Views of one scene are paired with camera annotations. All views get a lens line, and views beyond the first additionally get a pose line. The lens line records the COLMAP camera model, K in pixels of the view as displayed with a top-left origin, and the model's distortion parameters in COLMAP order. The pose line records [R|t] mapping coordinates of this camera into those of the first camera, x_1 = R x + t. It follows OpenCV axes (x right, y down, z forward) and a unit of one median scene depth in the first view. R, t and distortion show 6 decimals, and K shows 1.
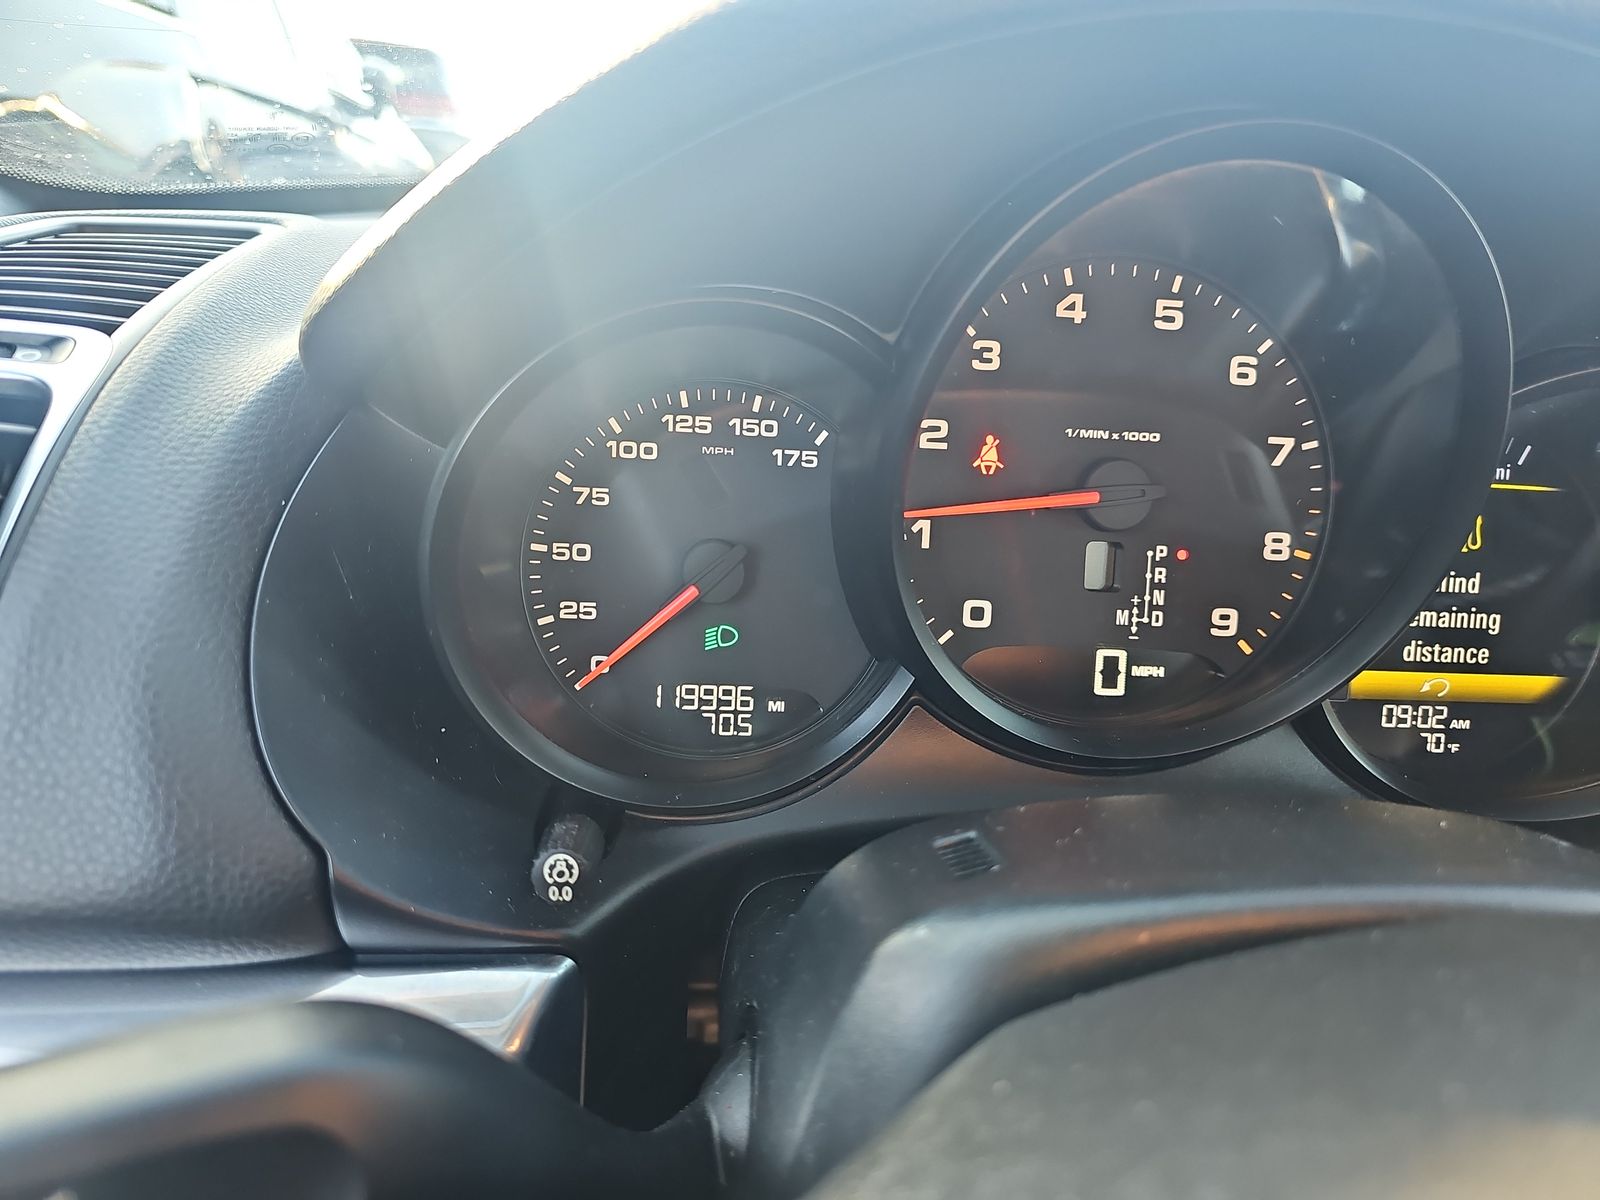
lens RADIAL K [[1072.8, 0, 794.1], [0, 1072.8, 585.9], [0, 0, 1]] dist [0.033739, -0.036922]
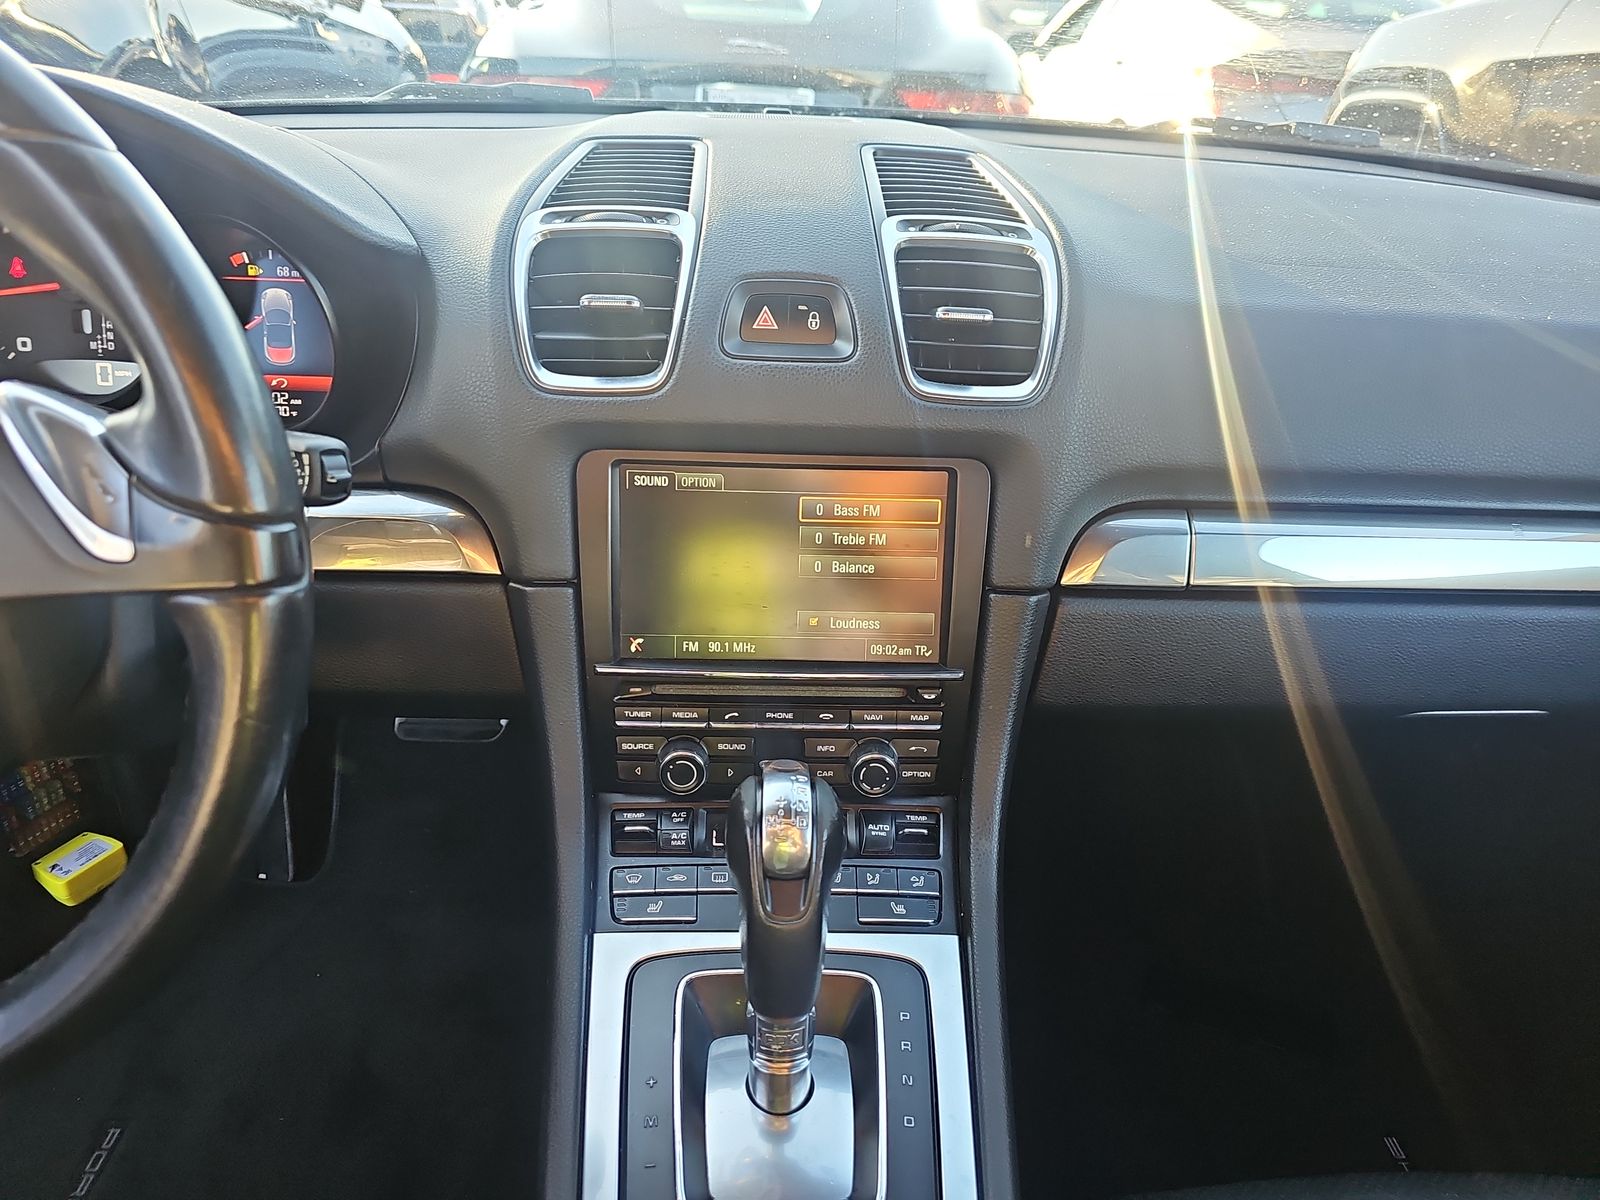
lens RADIAL K [[1072.8, 0, 788.8], [0, 1072.8, 600.6], [0, 0, 1]] dist [0.033739, -0.036922]
pose [[0.998489, -0.000375, -0.054950, 1.805964], [0.007167, 0.992324, 0.123457, 0.277777], [0.054482, -0.123664, 0.990827, -1.115219]]
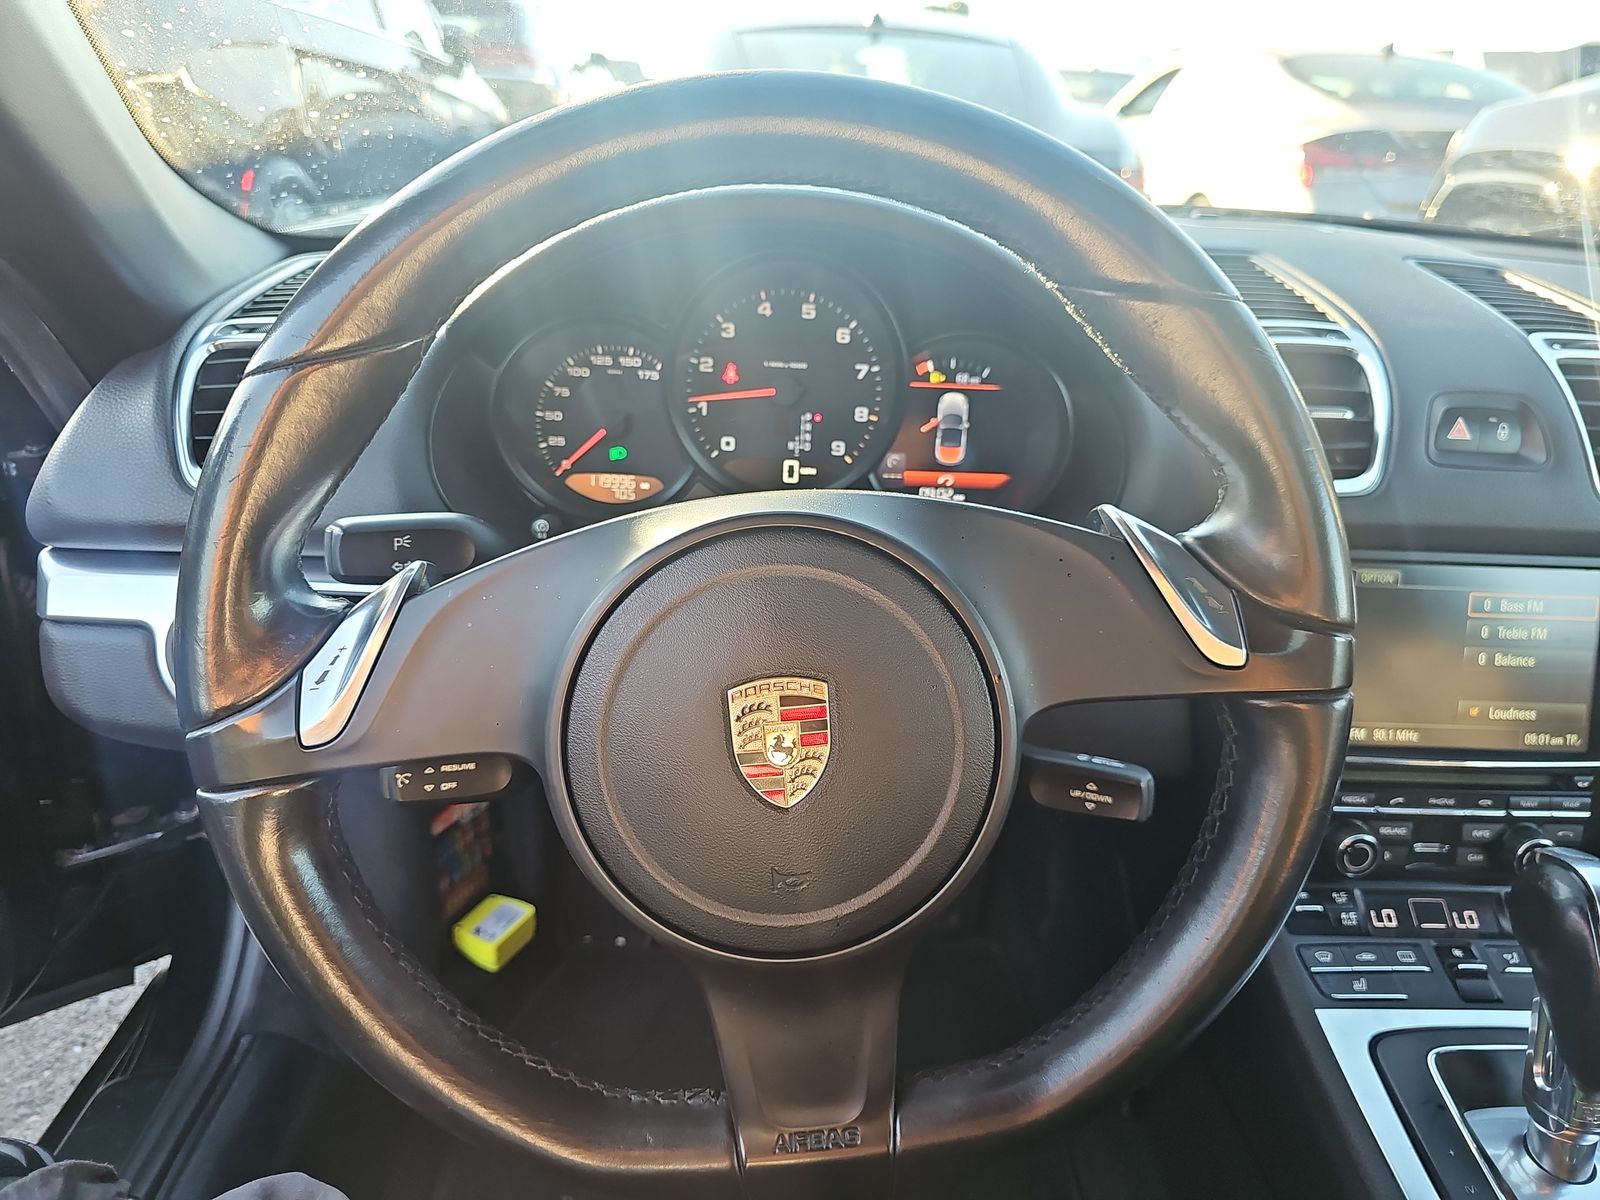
lens RADIAL K [[1072.8, 0, 811.7], [0, 1072.8, 614.3], [0, 0, 1]] dist [0.033739, -0.036922]
pose [[0.998267, 0.008357, -0.058254, 0.486311], [-0.003610, 0.996698, 0.081117, 0.203095], [0.058740, -0.080766, 0.995001, -1.312652]]
